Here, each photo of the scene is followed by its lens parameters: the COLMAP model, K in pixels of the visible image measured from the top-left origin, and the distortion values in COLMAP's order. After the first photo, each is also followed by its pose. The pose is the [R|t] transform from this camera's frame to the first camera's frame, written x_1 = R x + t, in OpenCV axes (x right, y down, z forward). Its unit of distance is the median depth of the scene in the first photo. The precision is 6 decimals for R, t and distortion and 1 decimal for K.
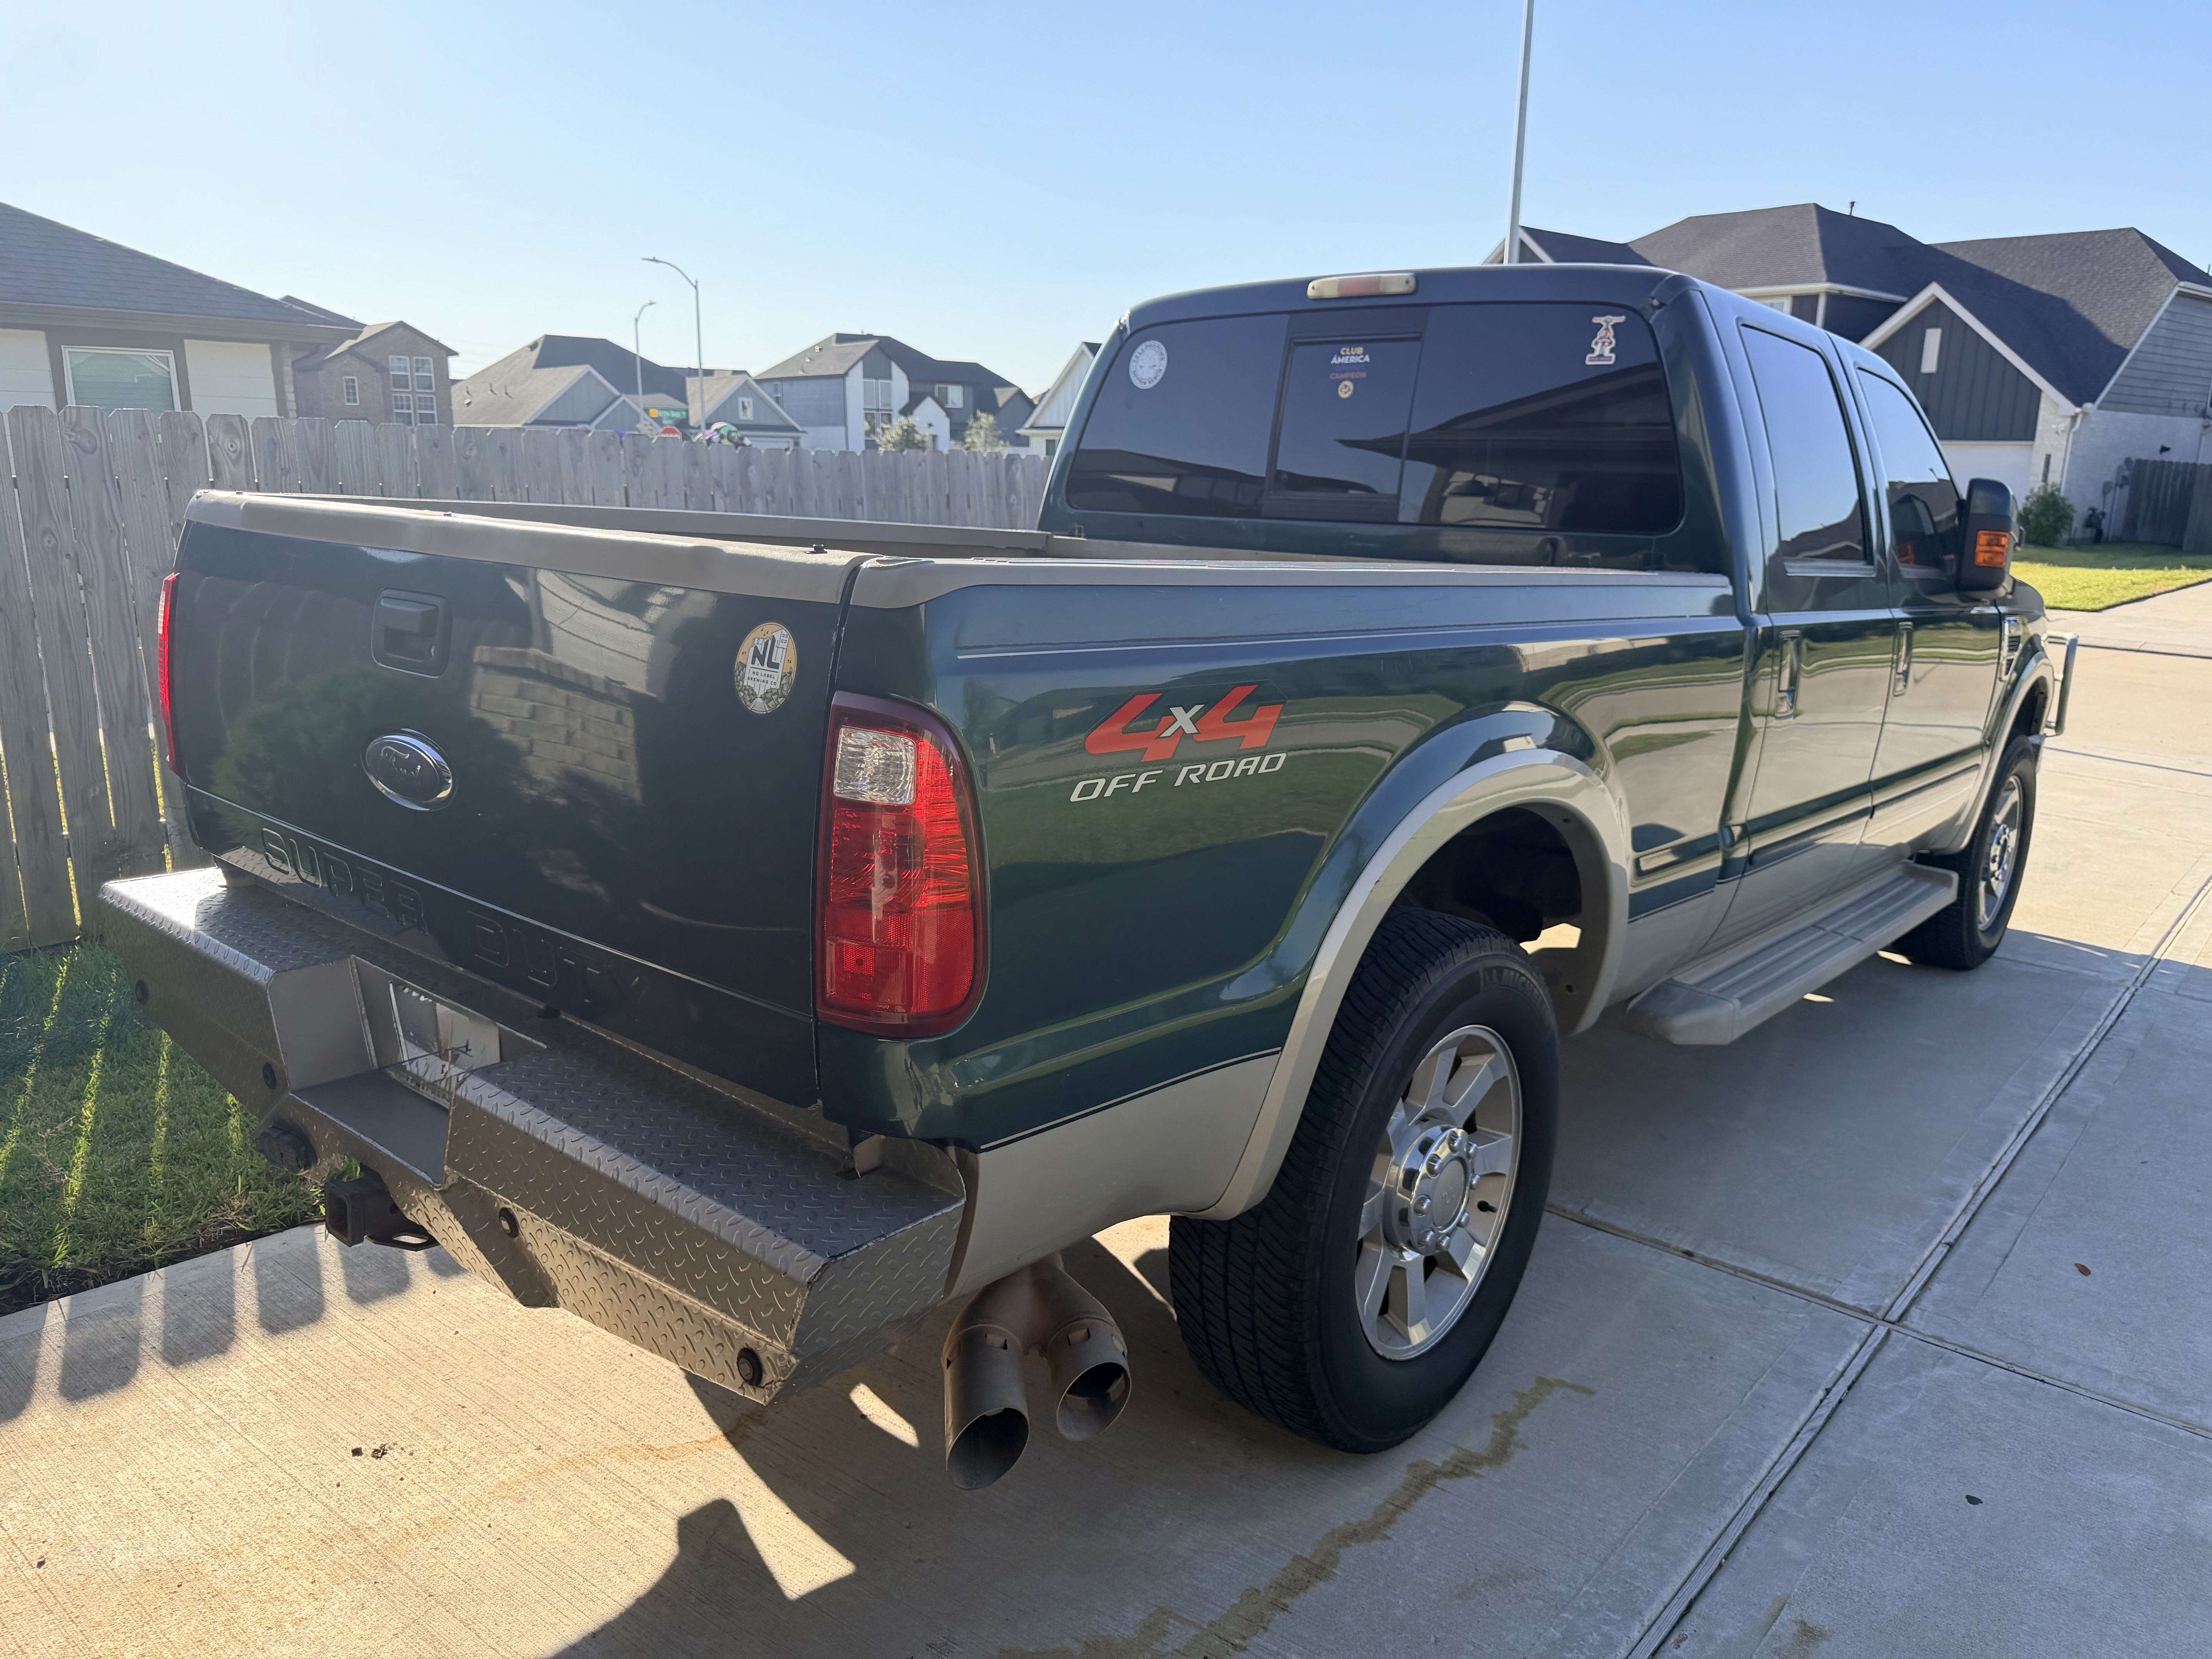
lens RADIAL K [[1600.1, 0, 1106.0], [0, 1600.1, 829.5], [0, 0, 1]] dist [-0.062167, -0.001386]
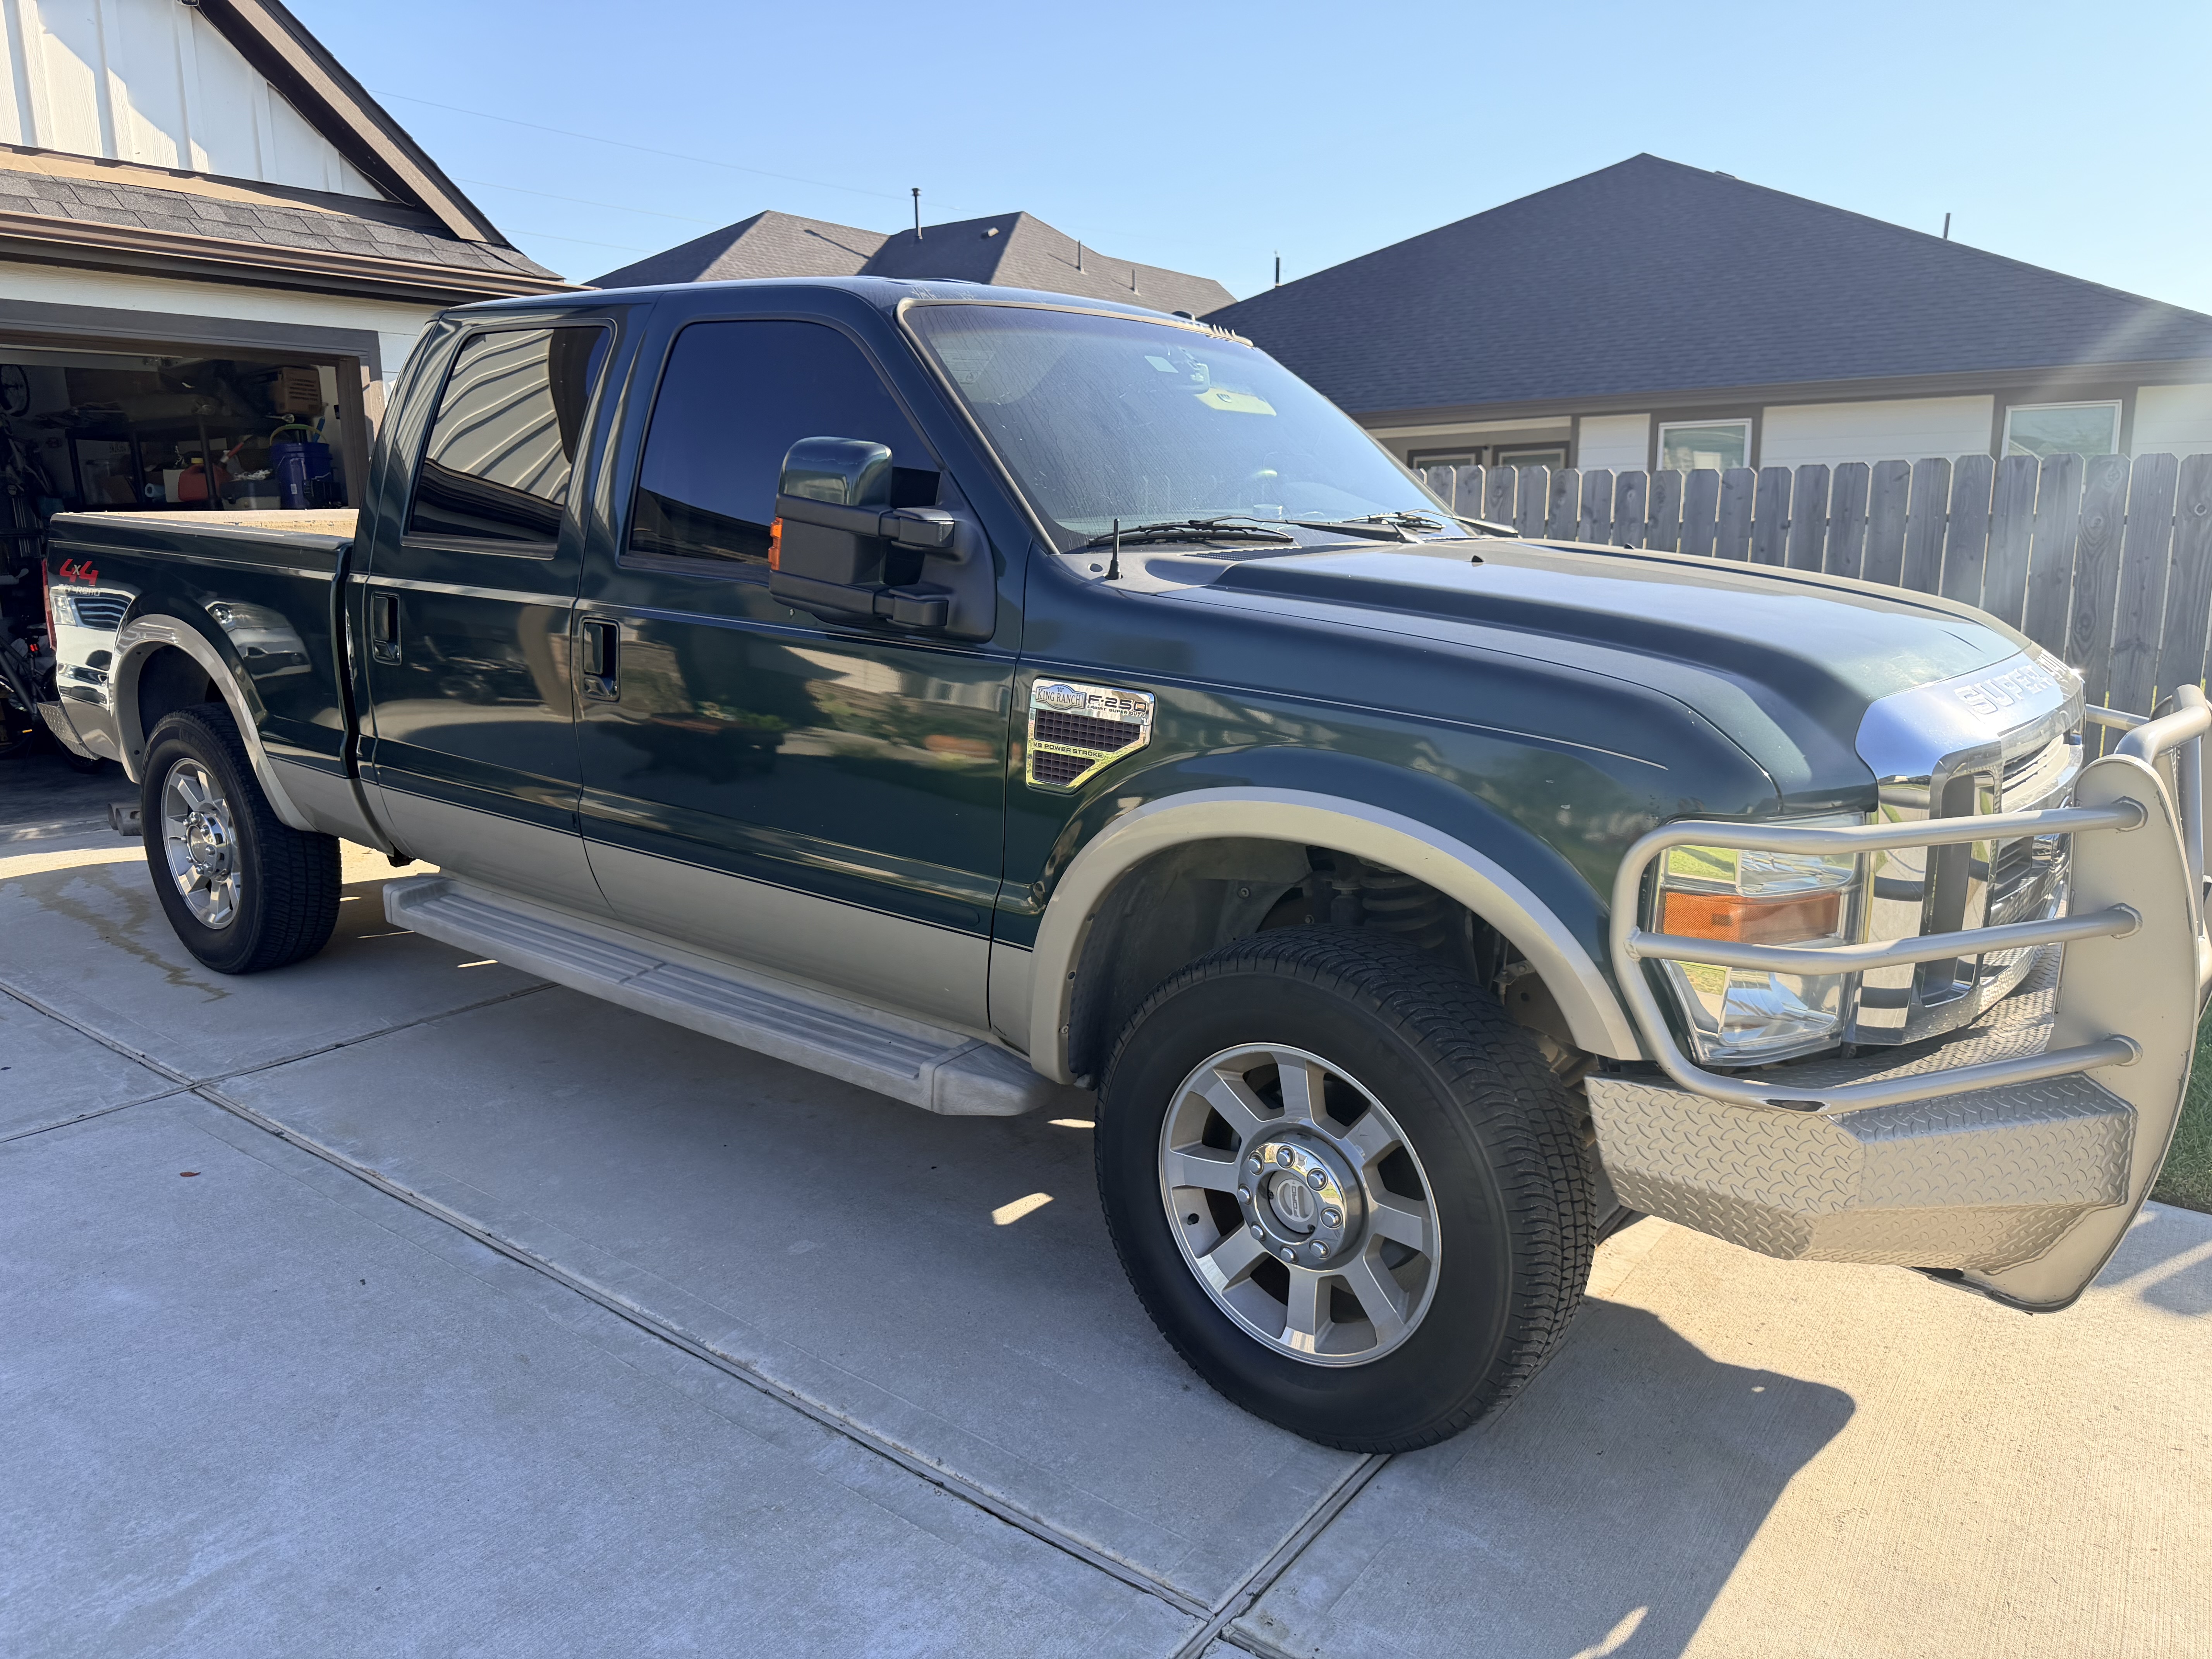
lens RADIAL K [[1554.9, 0, 1096.9], [0, 1554.9, 829.2], [0, 0, 1]] dist [-0.063667, 0.030303]
pose [[0.040735, 0.150577, -0.987759, 1.136493], [-0.189026, 0.971889, 0.140362, -0.156396], [0.981127, 0.180995, 0.068052, 1.016984]]
